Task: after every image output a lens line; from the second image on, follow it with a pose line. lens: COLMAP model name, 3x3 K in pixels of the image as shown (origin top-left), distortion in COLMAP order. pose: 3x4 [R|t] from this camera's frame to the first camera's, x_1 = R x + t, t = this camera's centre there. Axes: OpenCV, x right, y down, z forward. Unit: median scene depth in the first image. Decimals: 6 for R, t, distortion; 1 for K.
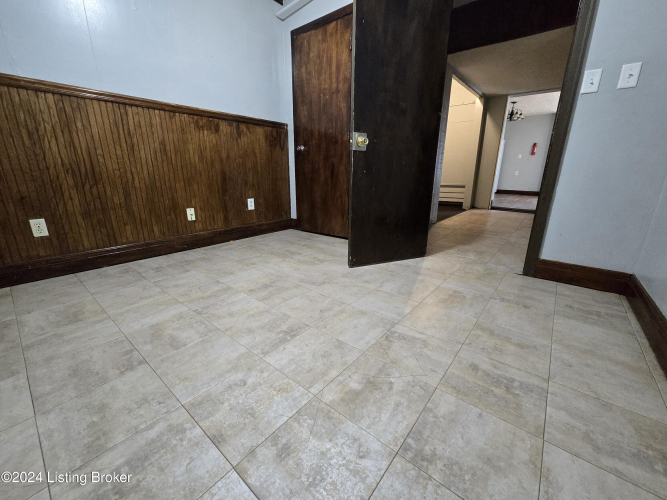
lens RADIAL K [[272.3, 0, 333.4], [0, 272.3, 249.3], [0, 0, 1]] dist [0.000991, 0.000035]
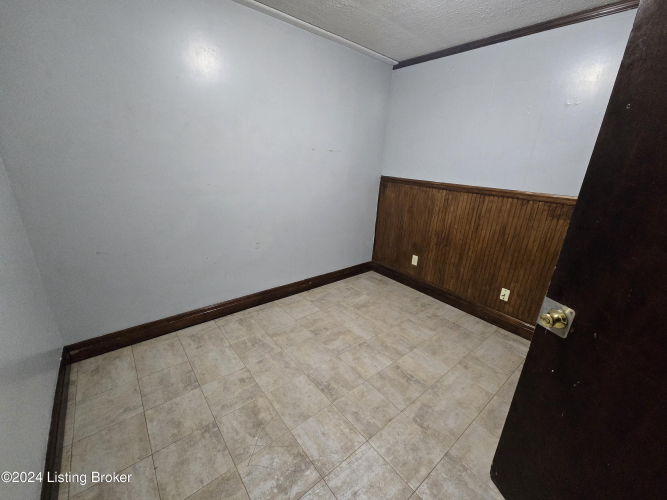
lens RADIAL K [[272.3, 0, 333.2], [0, 272.3, 250.2], [0, 0, 1]] dist [0.000991, 0.000035]
pose [[-0.186819, 0.295757, -0.936817, 0.700555], [-0.322787, 0.882181, 0.342878, -0.607660], [0.927851, 0.366448, -0.069341, 0.644144]]
